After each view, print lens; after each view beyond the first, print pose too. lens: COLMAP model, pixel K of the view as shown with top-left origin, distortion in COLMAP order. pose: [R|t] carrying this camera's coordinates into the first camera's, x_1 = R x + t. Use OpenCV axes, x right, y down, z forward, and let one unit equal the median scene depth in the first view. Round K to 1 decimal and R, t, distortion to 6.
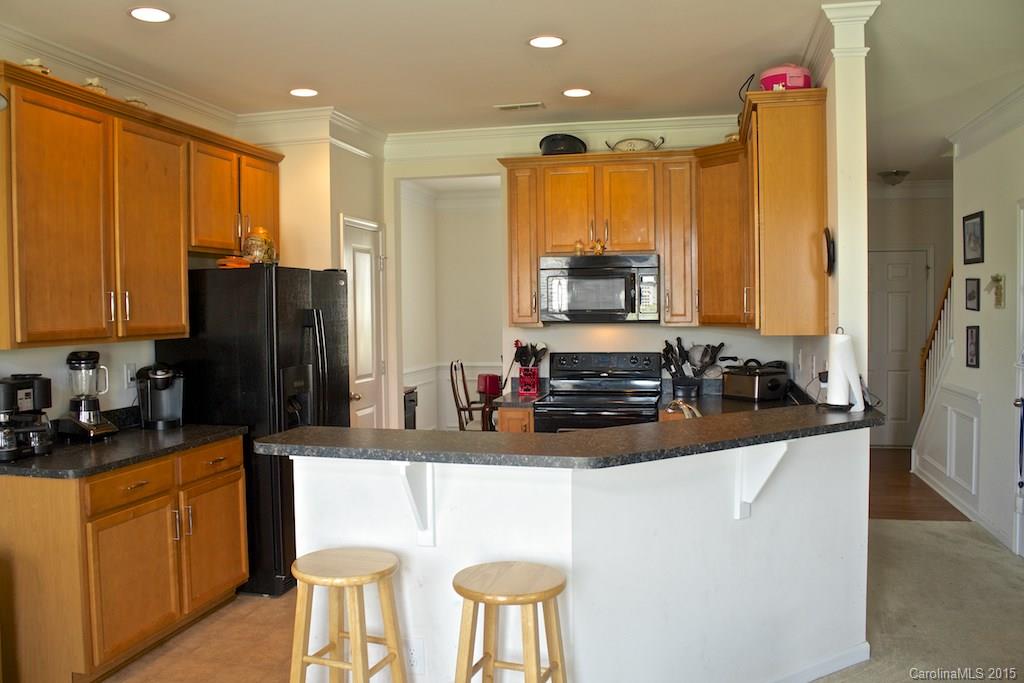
lens RADIAL K [[865.1, 0, 512.0], [0, 865.1, 341.5], [0, 0, 1]] dist [-0.169911, 0.155250]
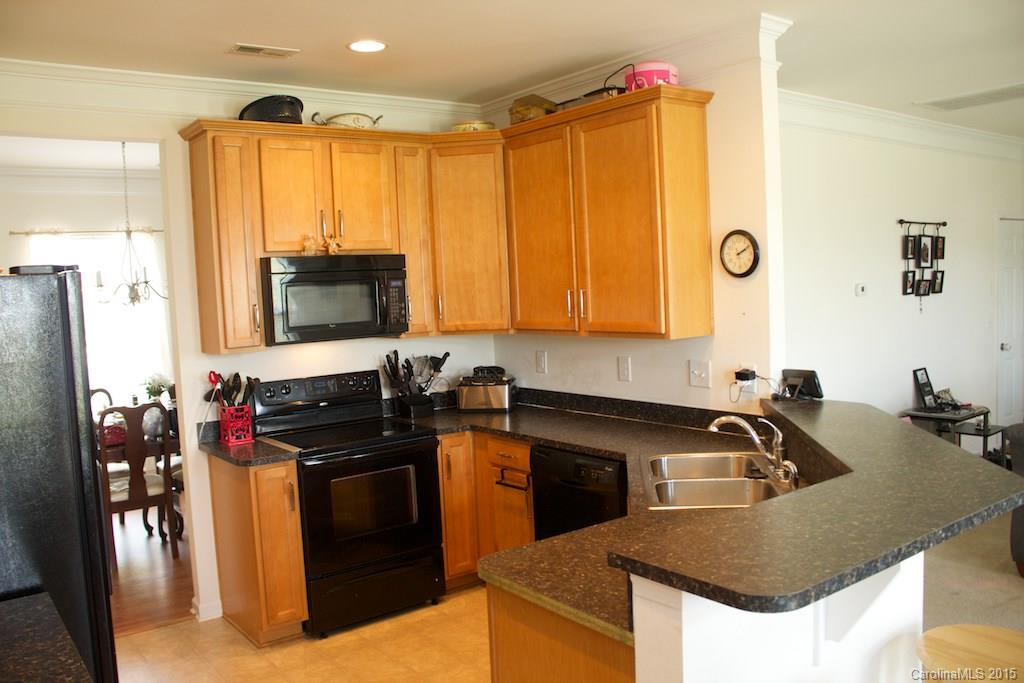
lens RADIAL K [[865.1, 0, 512.0], [0, 865.1, 341.5], [0, 0, 1]] dist [-0.169911, 0.155250]
pose [[0.652167, -0.072343, 0.754616, -0.511205], [0.066537, 0.997057, 0.038082, -0.051775], [-0.755150, 0.025374, 0.655061, 0.464819]]
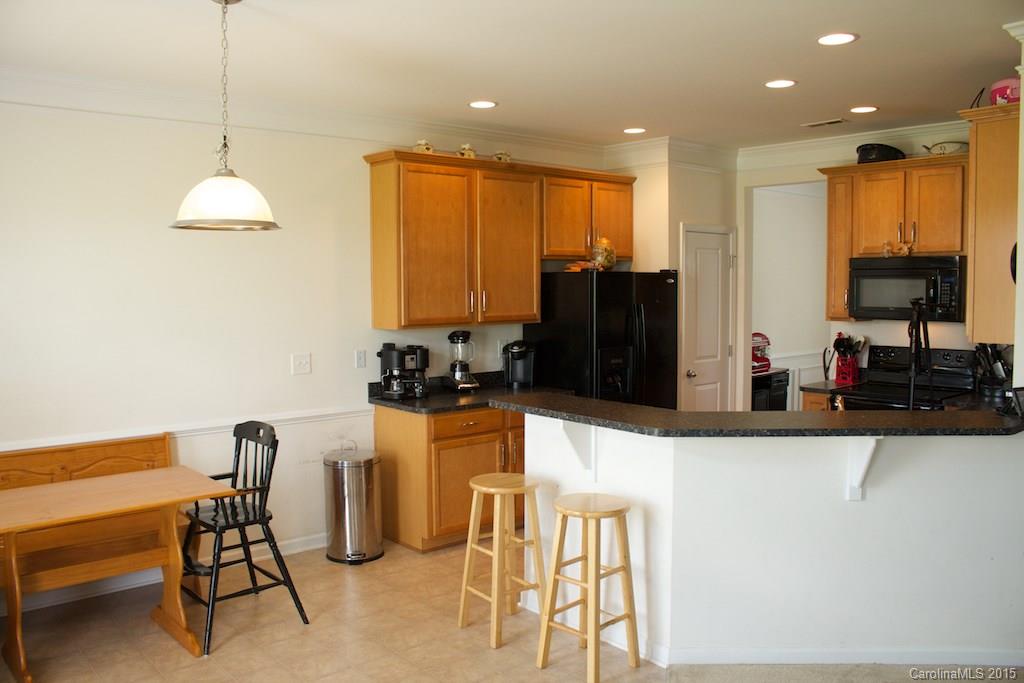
lens RADIAL K [[865.1, 0, 512.0], [0, 865.1, 341.5], [0, 0, 1]] dist [-0.169911, 0.155250]
pose [[0.804807, 0.048144, -0.591581, 0.420875], [-0.026989, 0.998642, 0.044555, -0.036522], [0.592923, -0.019892, 0.805013, -0.153728]]
